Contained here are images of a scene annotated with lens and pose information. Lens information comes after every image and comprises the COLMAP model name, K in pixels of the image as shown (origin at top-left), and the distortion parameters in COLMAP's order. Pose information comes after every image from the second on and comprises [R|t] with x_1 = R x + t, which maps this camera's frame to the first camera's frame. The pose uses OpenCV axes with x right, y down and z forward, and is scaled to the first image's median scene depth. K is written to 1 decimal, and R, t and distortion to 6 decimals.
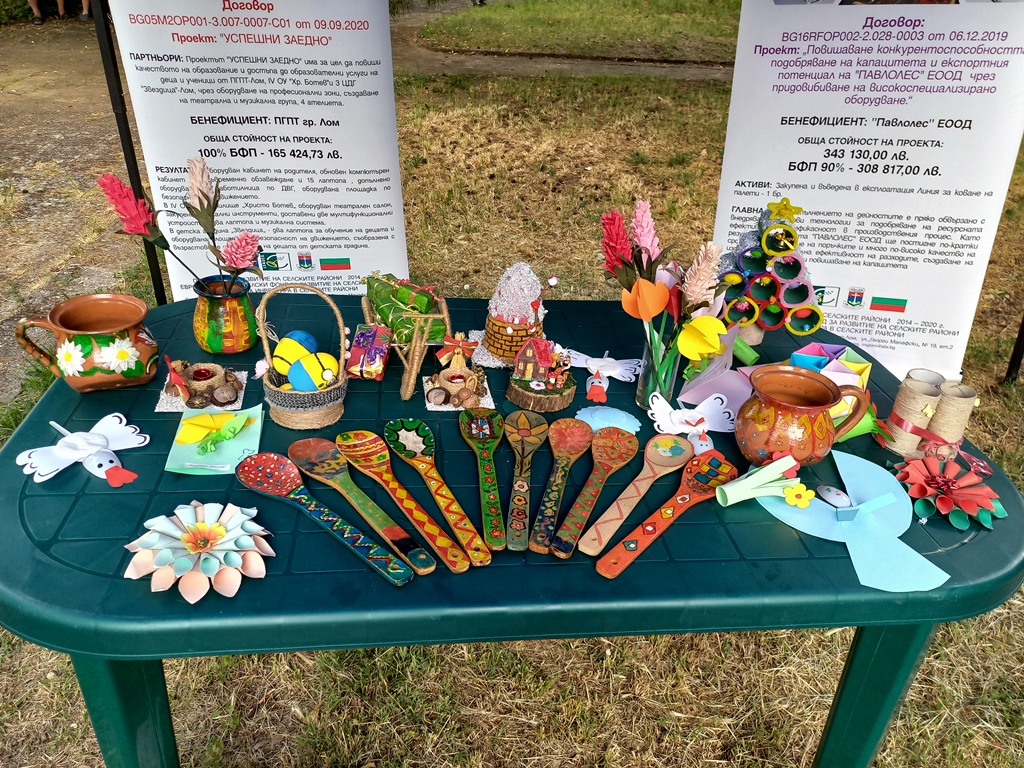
lens RADIAL K [[777.8, 0, 516.3], [0, 777.8, 383.3], [0, 0, 1]] dist [0.025352, -0.001445]
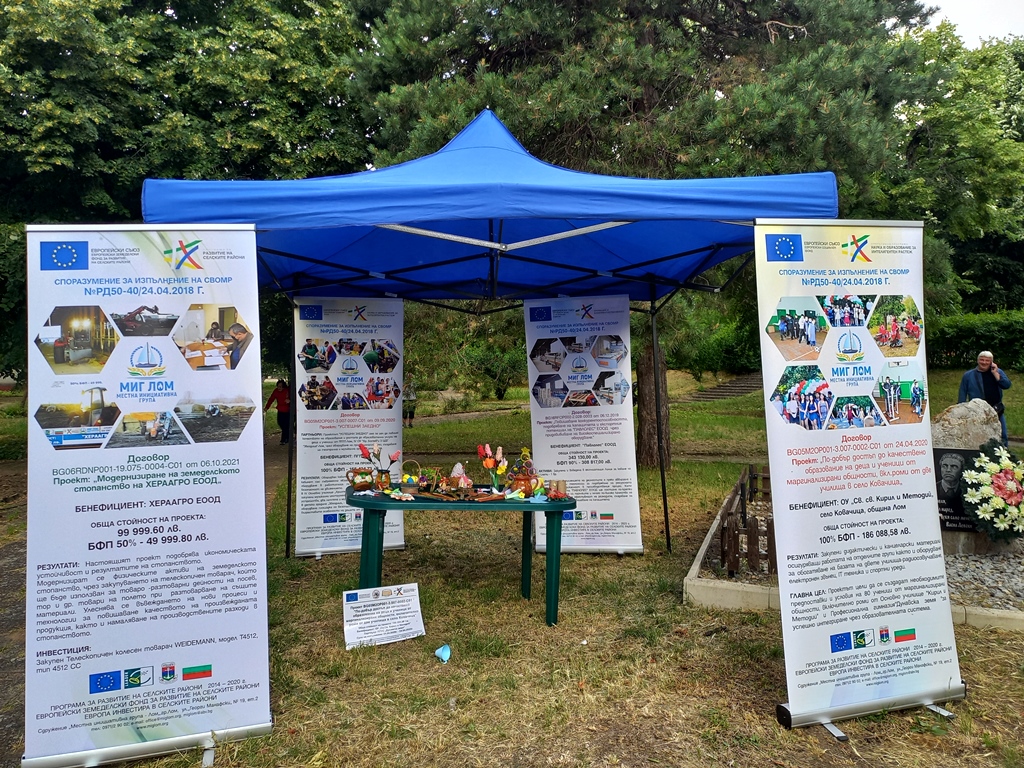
lens RADIAL K [[1148.6, 0, 509.9], [0, 1148.6, 391.2], [0, 0, 1]] dist [-0.021349, 0.000000]
pose [[0.995837, -0.031207, 0.085644, -0.127635], [0.068562, 0.875586, -0.478172, 1.350416], [-0.060066, 0.482054, 0.874080, -2.484221]]
